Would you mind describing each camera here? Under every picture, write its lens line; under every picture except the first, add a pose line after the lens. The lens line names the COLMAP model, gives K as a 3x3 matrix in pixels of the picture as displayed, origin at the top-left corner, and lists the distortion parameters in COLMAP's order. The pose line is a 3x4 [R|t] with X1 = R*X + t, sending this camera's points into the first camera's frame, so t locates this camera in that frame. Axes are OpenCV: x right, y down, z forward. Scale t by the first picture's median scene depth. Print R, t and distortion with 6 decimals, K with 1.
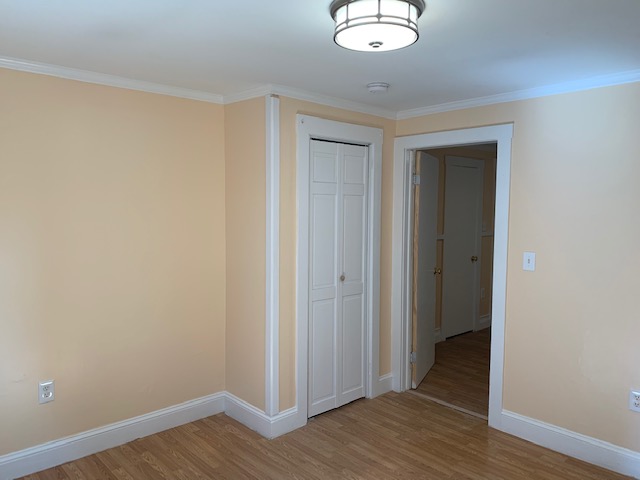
lens RADIAL K [[493.1, 0, 320.0], [0, 493.1, 240.0], [0, 0, 1]] dist [0.001905, 0.000025]
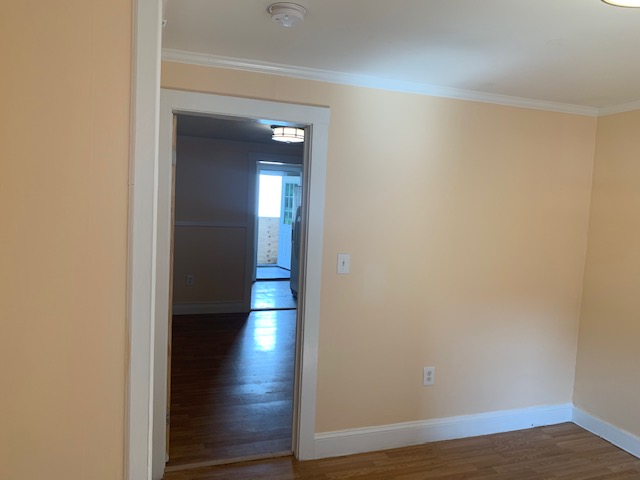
lens RADIAL K [[493.1, 0, 320.0], [0, 493.1, 240.0], [0, 0, 1]] dist [0.001905, 0.000025]
pose [[0.385990, -0.052039, 0.921034, -0.433833], [0.022907, 0.998640, 0.046824, -0.044455], [-0.922218, 0.003025, 0.386657, 0.679520]]
